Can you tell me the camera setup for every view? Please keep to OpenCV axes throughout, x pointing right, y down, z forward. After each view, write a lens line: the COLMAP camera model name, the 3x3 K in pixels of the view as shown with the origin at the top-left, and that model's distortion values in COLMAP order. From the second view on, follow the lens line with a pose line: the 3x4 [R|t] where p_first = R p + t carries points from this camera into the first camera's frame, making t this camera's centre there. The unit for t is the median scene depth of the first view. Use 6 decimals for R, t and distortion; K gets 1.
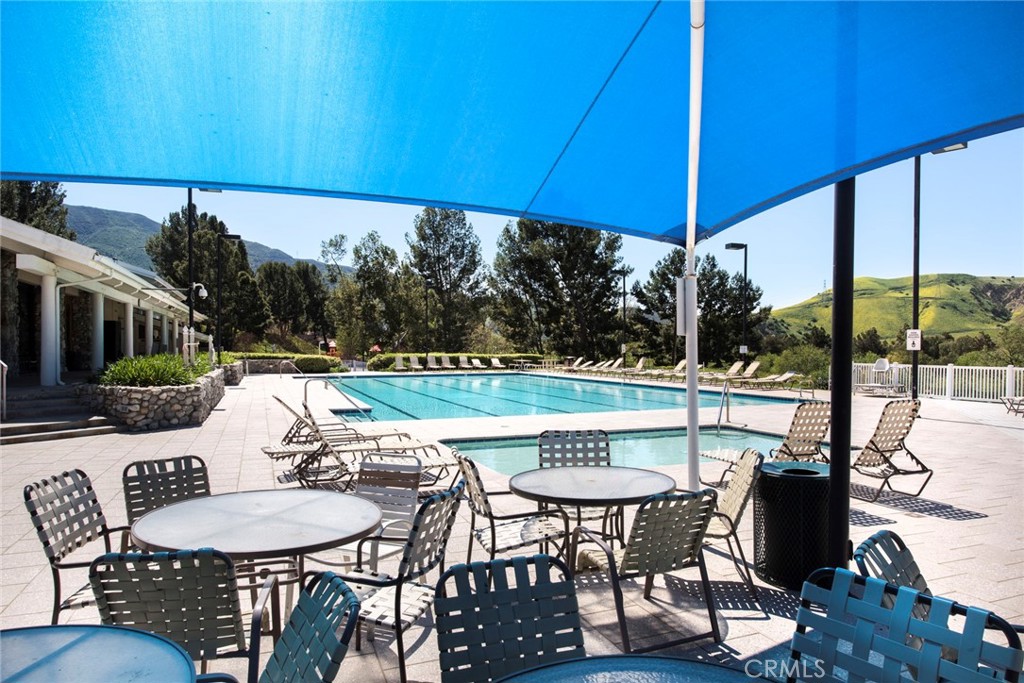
lens RADIAL K [[638.4, 0, 513.4], [0, 638.4, 348.7], [0, 0, 1]] dist [-0.002812, 0.001618]
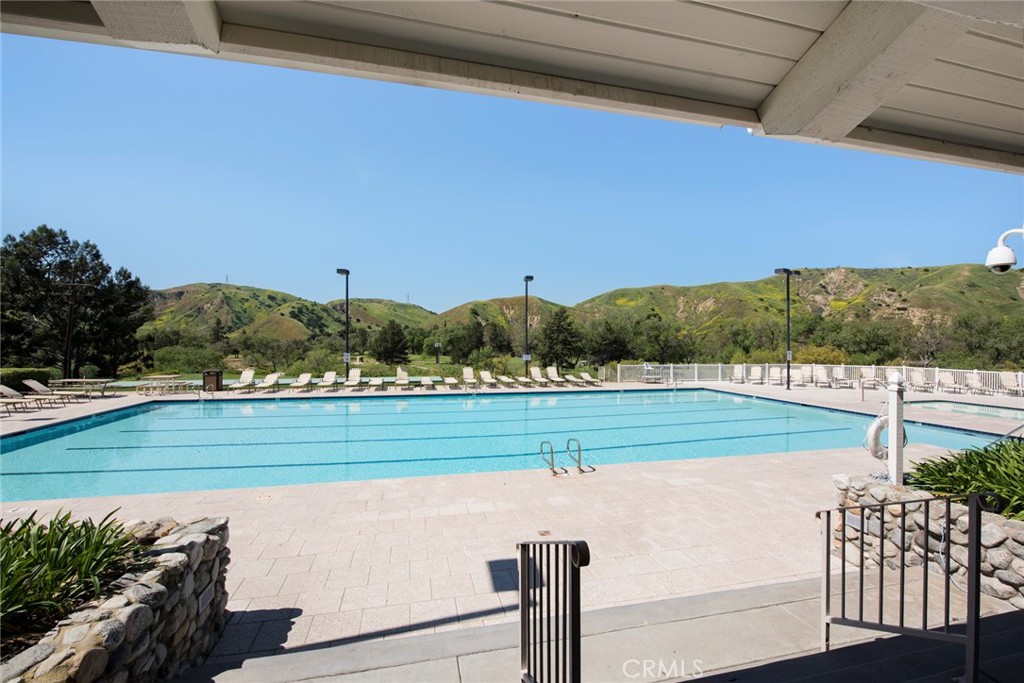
lens RADIAL K [[450.8, 0, 510.4], [0, 450.8, 345.2], [0, 0, 1]] dist [-0.018495, -0.000223]
pose [[0.138995, 0.001522, 0.990292, -0.210957], [-0.005862, 0.999983, -0.000714, -0.007948], [-0.990276, -0.005706, 0.139001, 0.324744]]
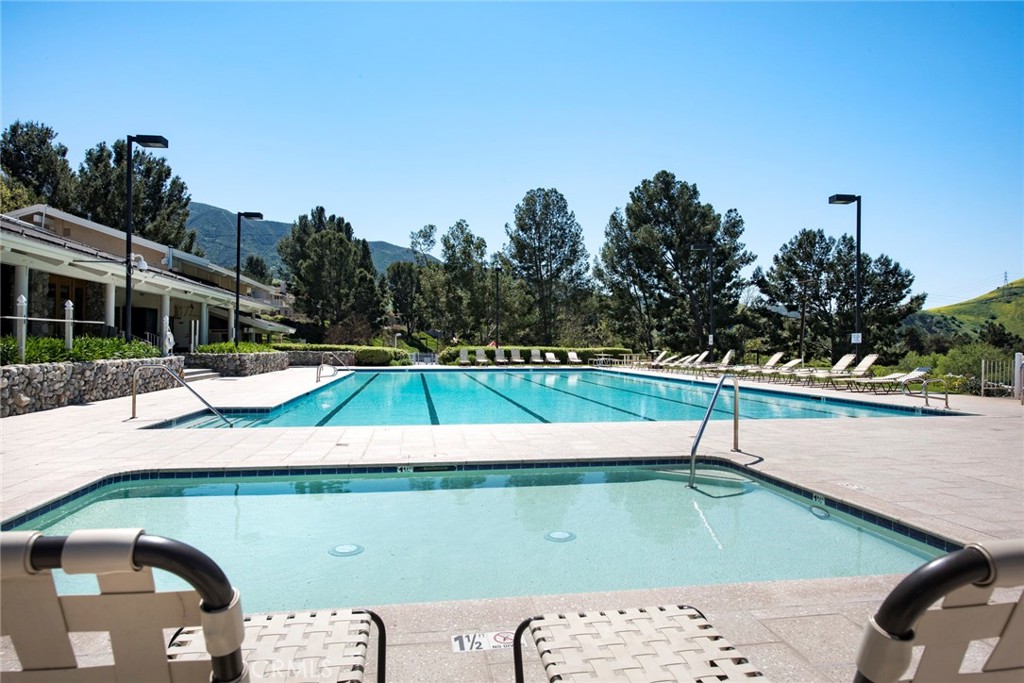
lens RADIAL K [[634.8, 0, 511.2], [0, 634.8, 337.1], [0, 0, 1]] dist [-0.002281, -0.004477]
pose [[0.978136, 0.002290, -0.207955, 0.042767], [-0.005428, 0.999880, -0.014517, 0.004432], [0.207897, 0.015329, 0.978031, 0.070605]]
